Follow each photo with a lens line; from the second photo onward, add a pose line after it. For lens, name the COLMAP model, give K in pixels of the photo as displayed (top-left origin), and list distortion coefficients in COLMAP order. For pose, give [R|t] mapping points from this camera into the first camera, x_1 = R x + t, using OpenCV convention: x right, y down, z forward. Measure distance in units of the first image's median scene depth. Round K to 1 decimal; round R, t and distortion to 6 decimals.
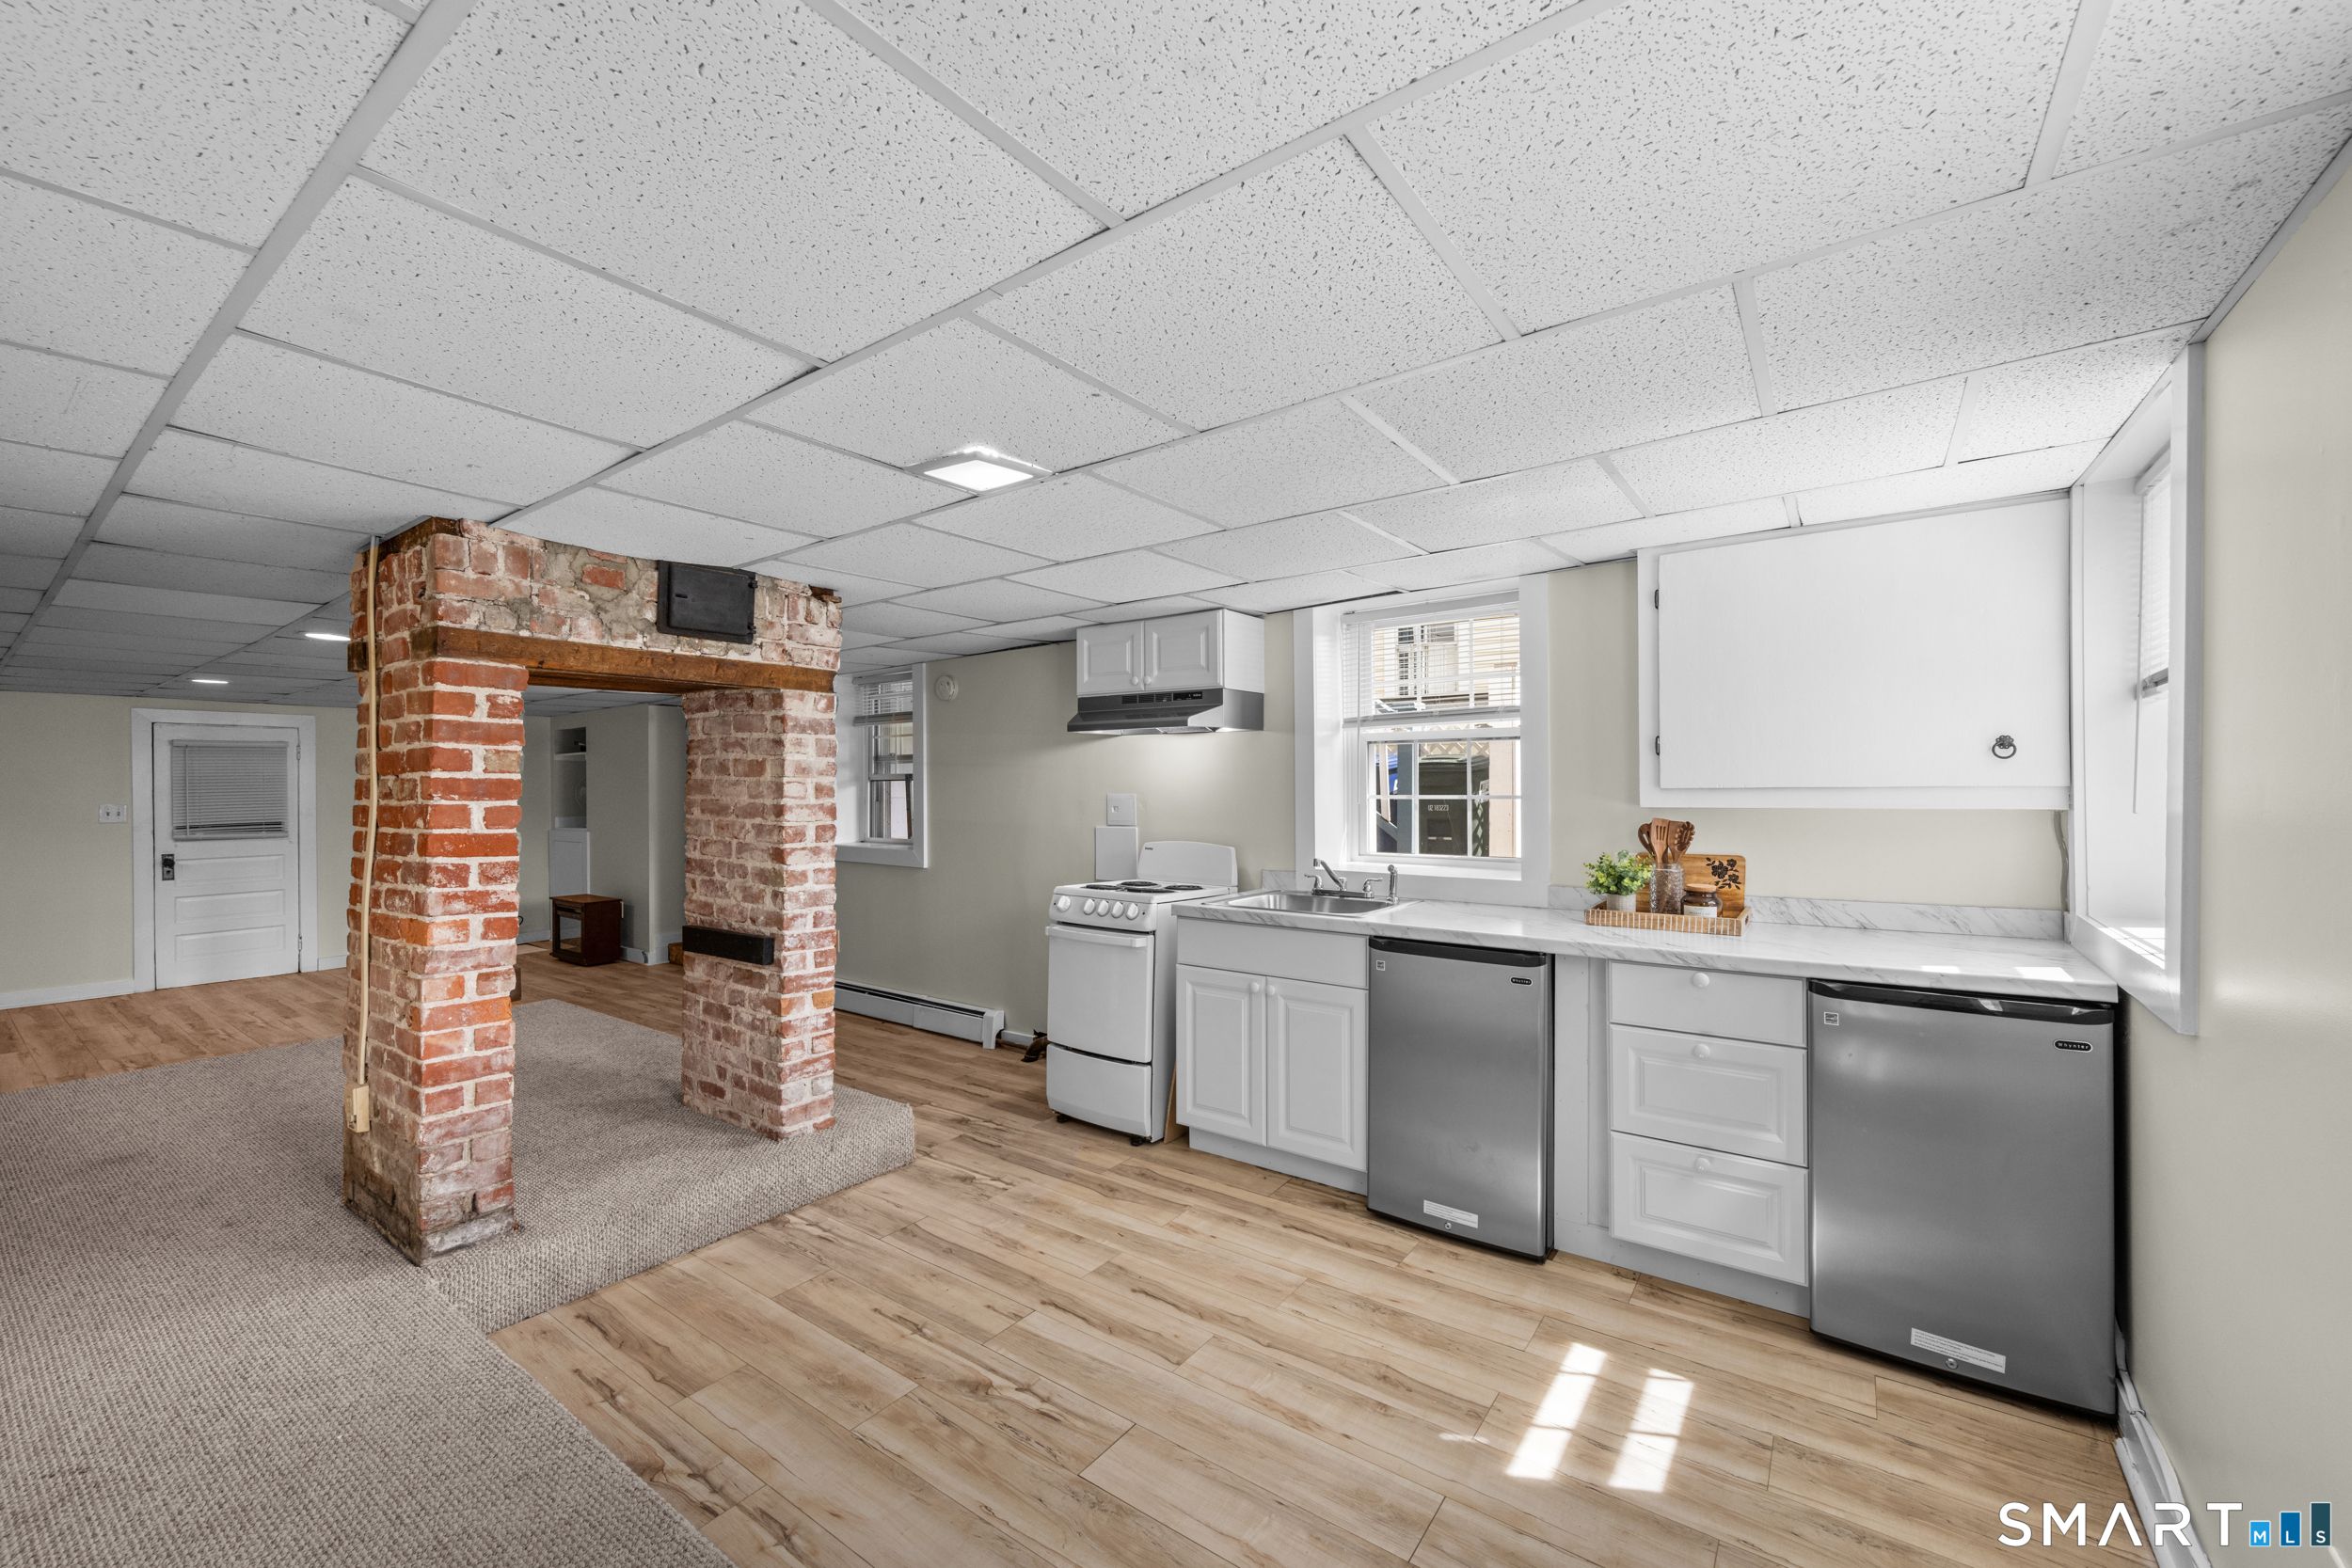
lens RADIAL K [[938.0, 0, 1178.9], [0, 938.0, 780.2], [0, 0, 1]] dist [-0.002732, -0.000028]
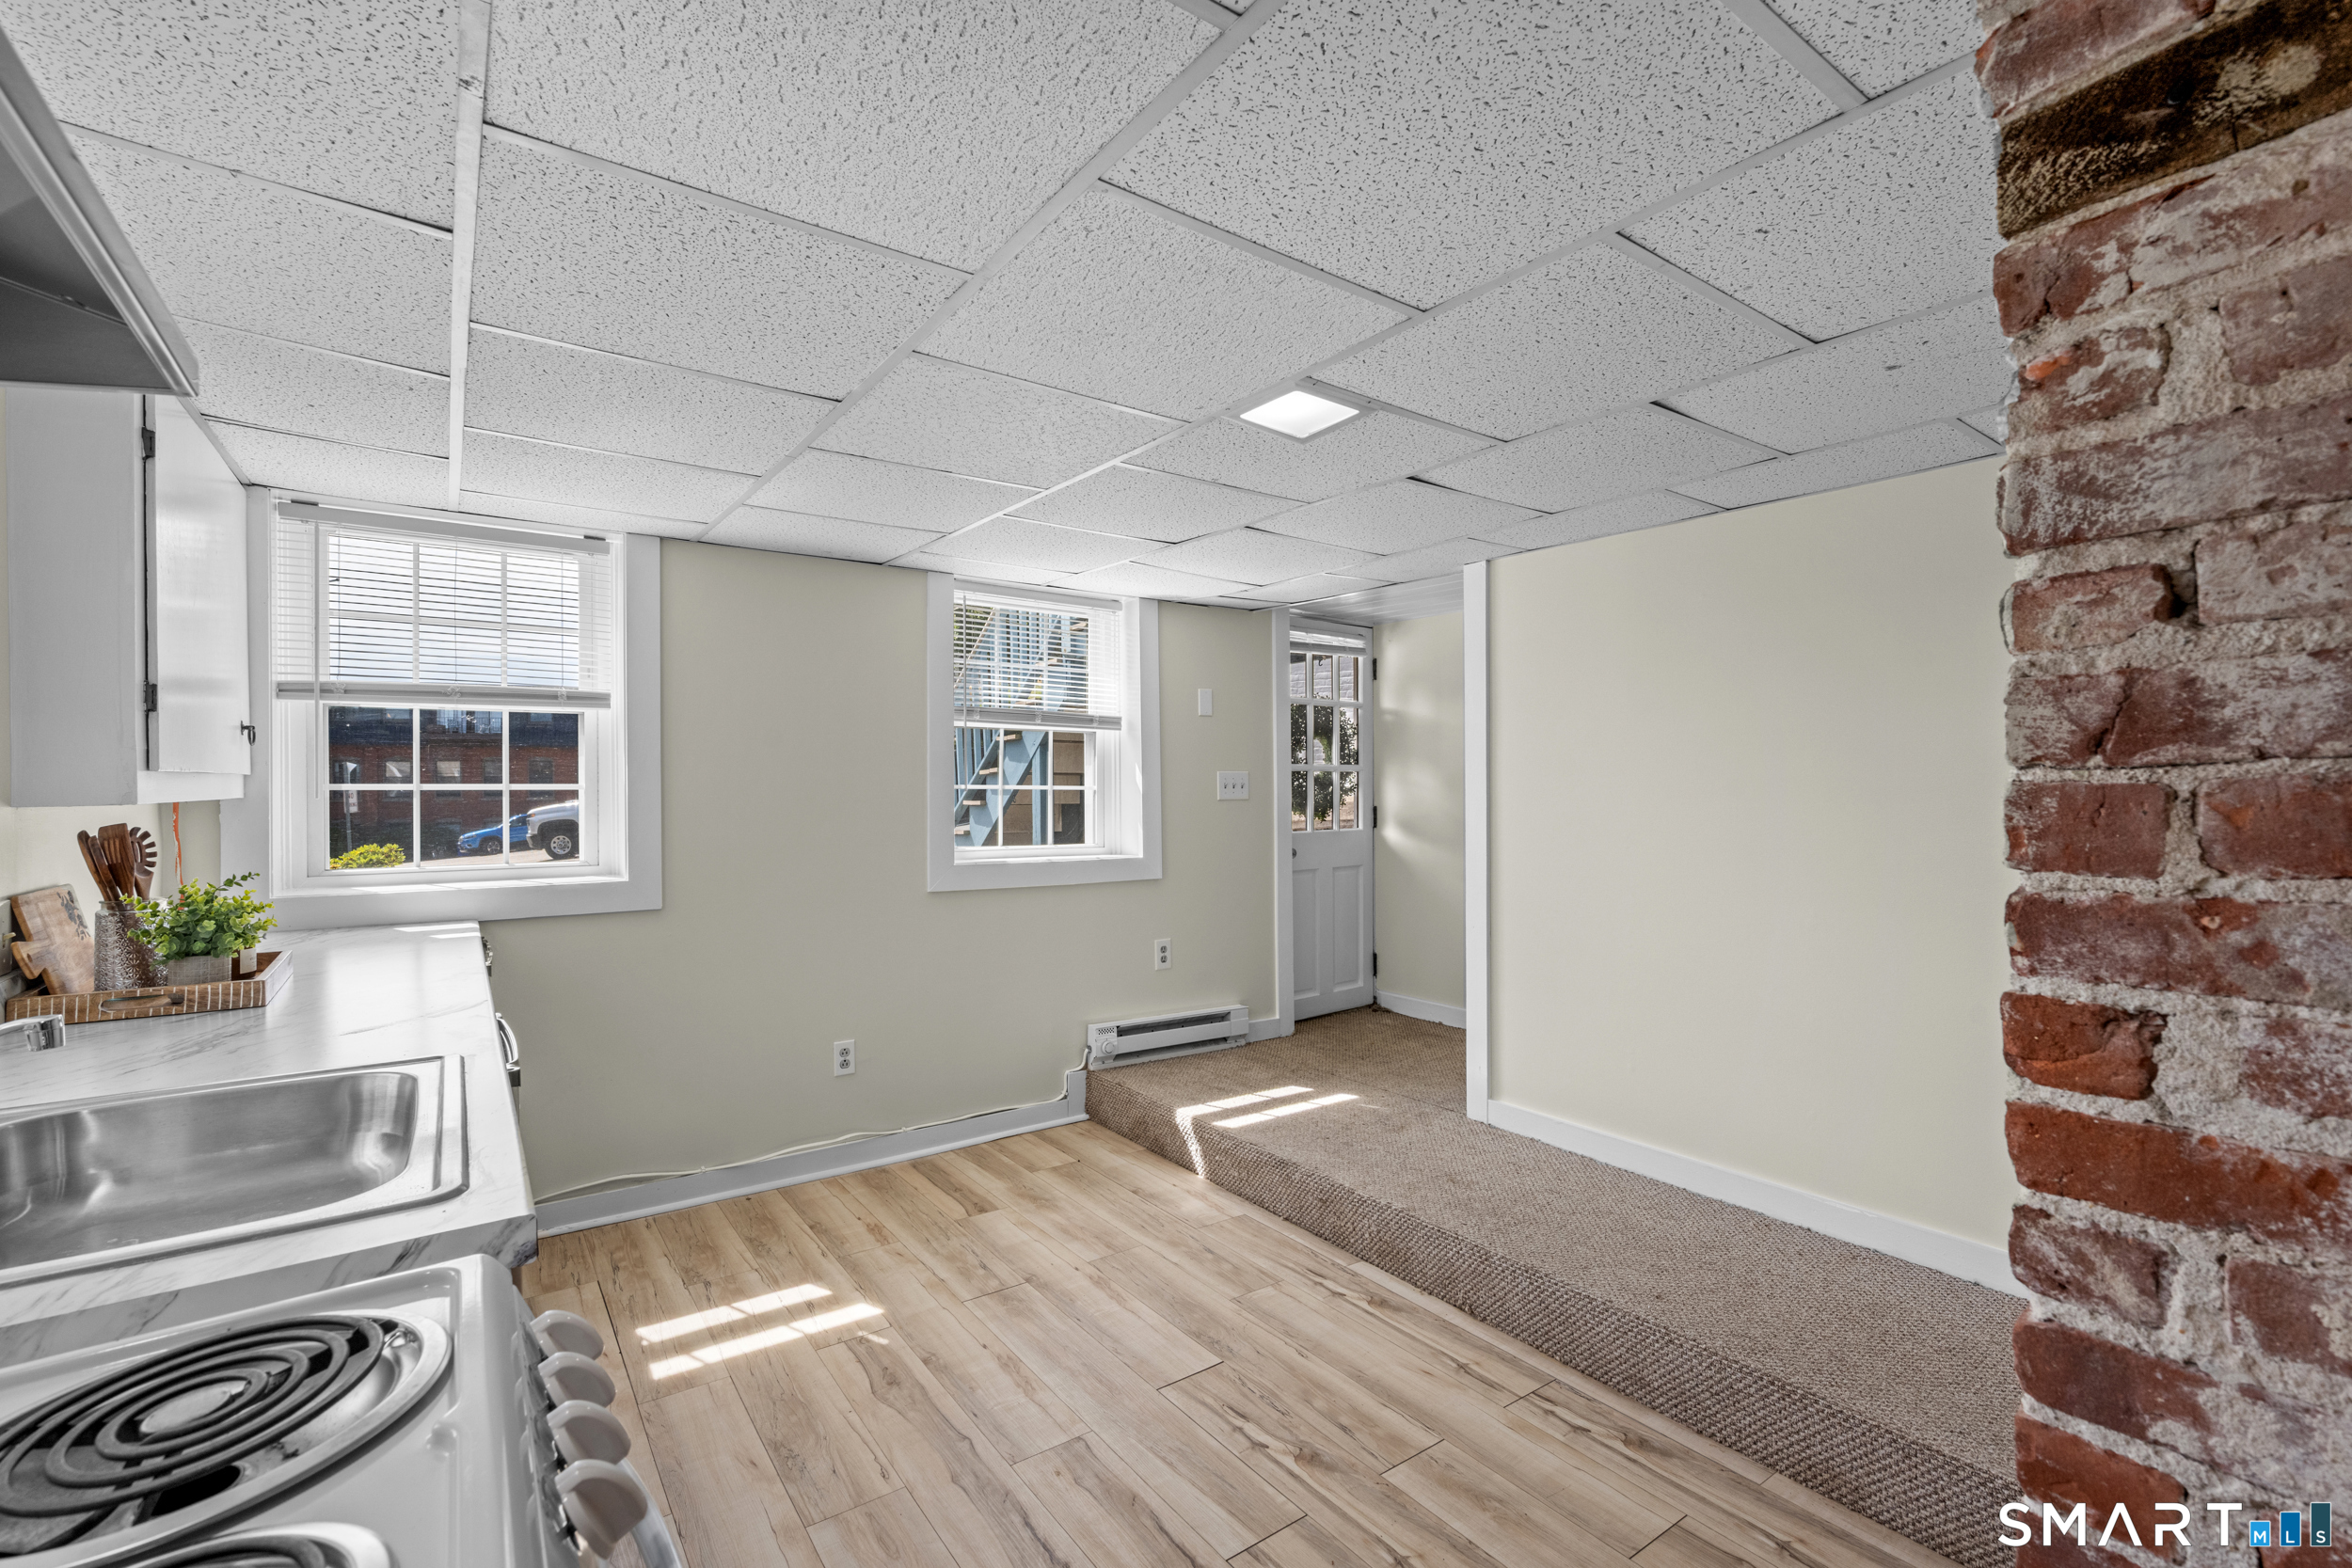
lens RADIAL K [[1019.2, 0, 1179.1], [0, 1019.2, 790.3], [0, 0, 1]] dist [0.002612, 0.000274]
pose [[-0.946675, 0.008178, 0.322085, -0.415577], [0.008181, 0.999966, -0.001344, 0.037532], [-0.322085, 0.001363, -0.946710, 1.967693]]
